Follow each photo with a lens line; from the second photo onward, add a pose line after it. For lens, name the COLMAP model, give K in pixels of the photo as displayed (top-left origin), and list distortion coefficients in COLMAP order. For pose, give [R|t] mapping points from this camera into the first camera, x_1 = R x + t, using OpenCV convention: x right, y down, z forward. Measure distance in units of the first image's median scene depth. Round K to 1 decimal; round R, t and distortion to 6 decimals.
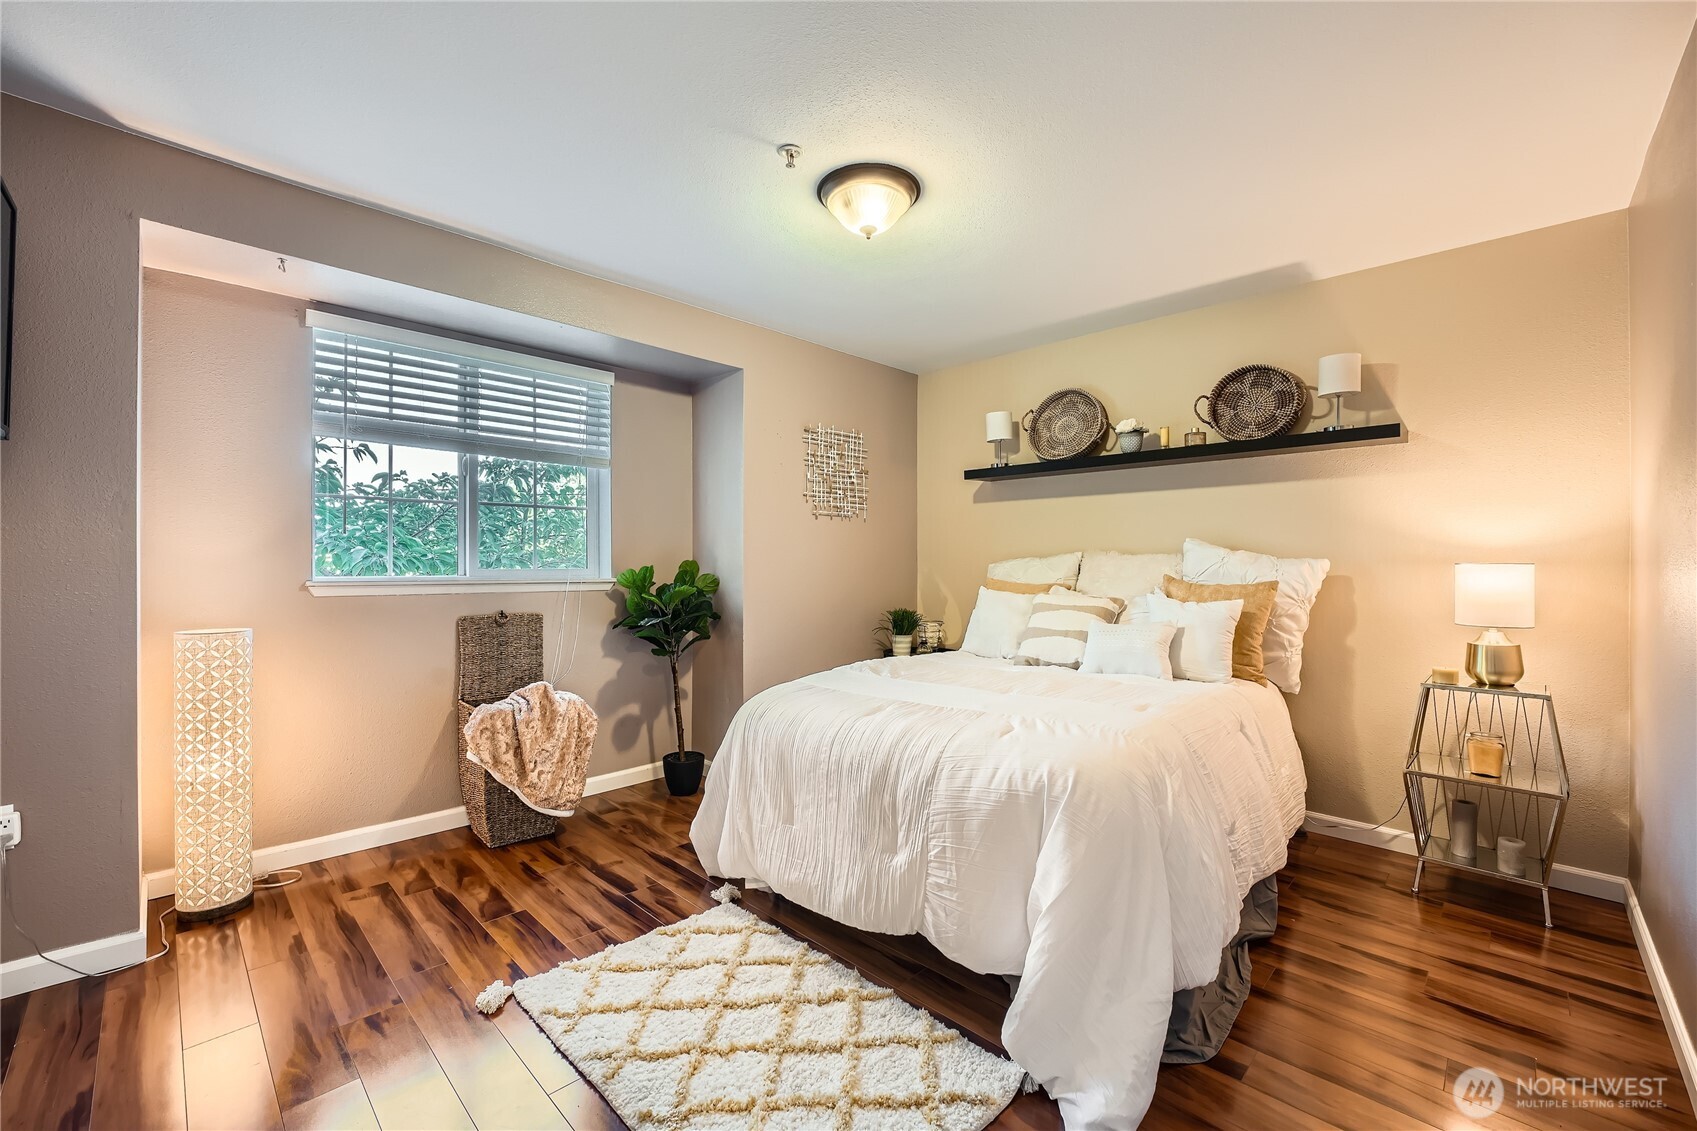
lens RADIAL K [[670.3, 0, 847.9], [0, 670.3, 562.7], [0, 0, 1]] dist [-0.008343, -0.000149]
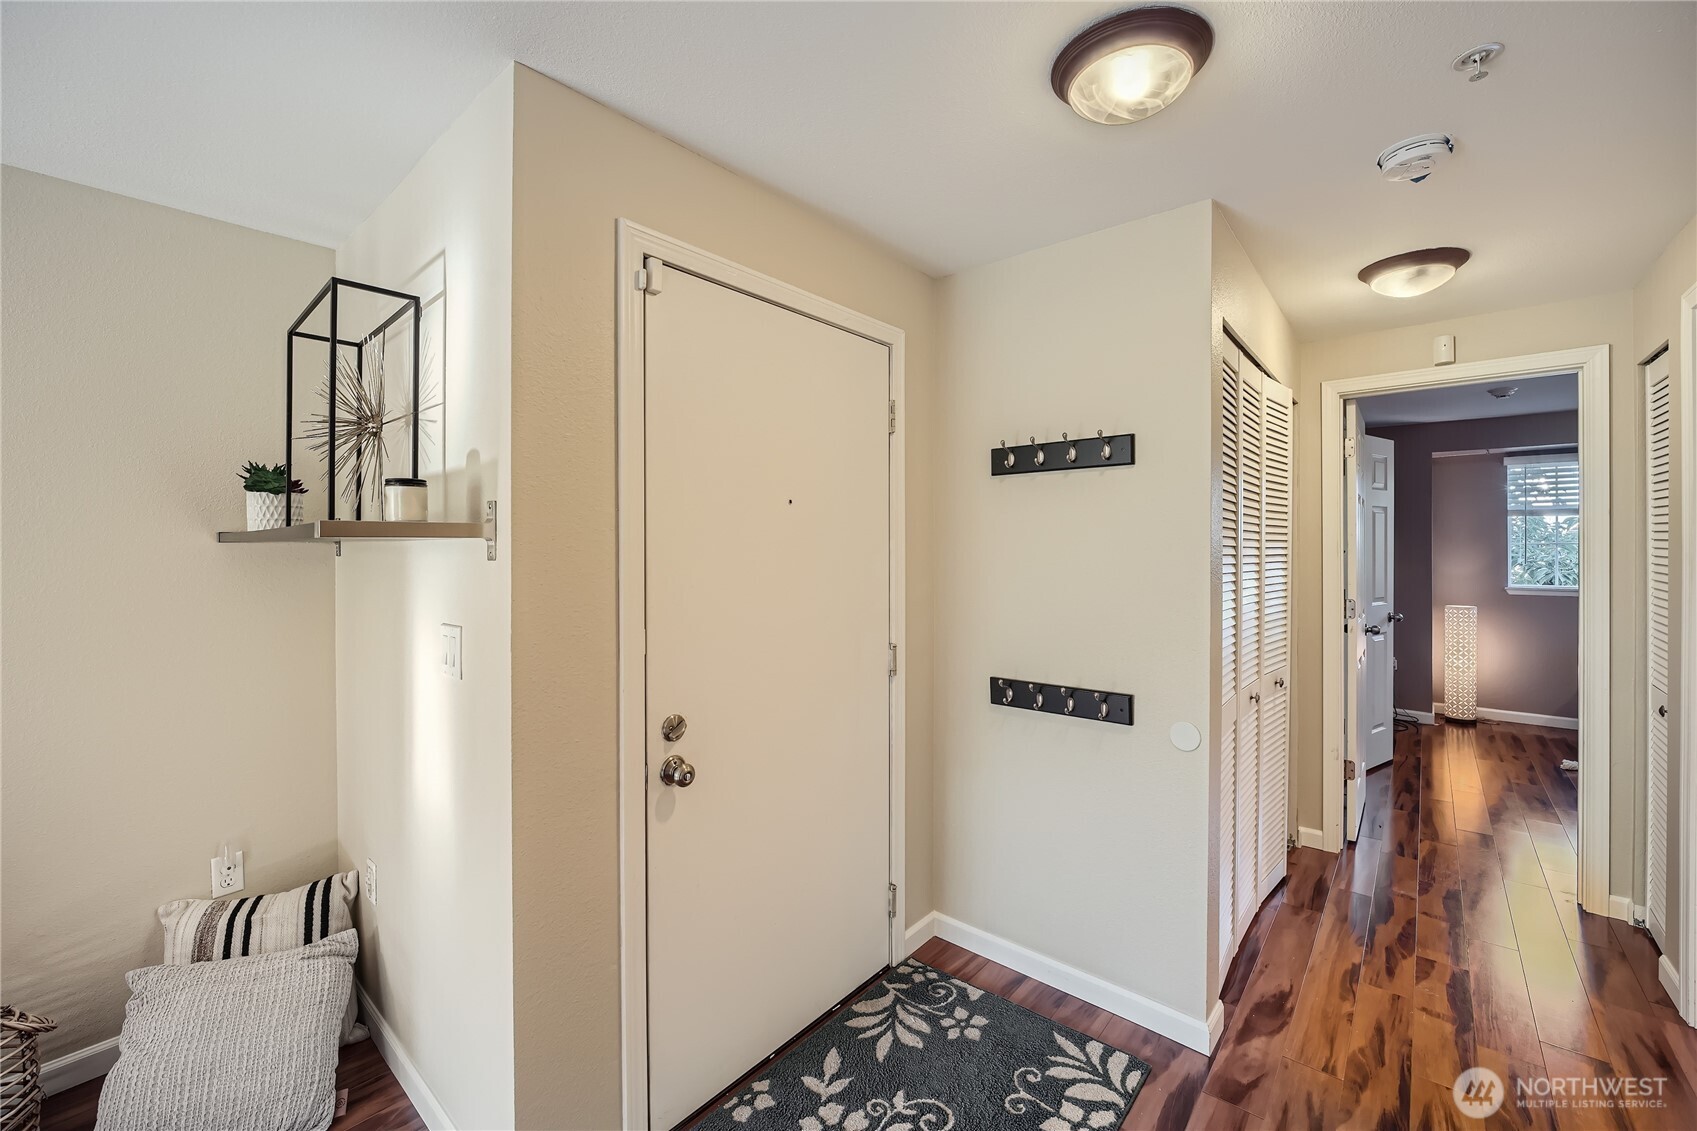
lens RADIAL K [[670.3, 0, 846.5], [0, 670.3, 562.8], [0, 0, 1]] dist [-0.008343, -0.000149]
pose [[0.060529, -0.000324, -0.998166, 1.349876], [-0.000535, 1.000000, -0.000357, -0.054209], [0.998166, 0.000555, 0.060529, -1.399148]]
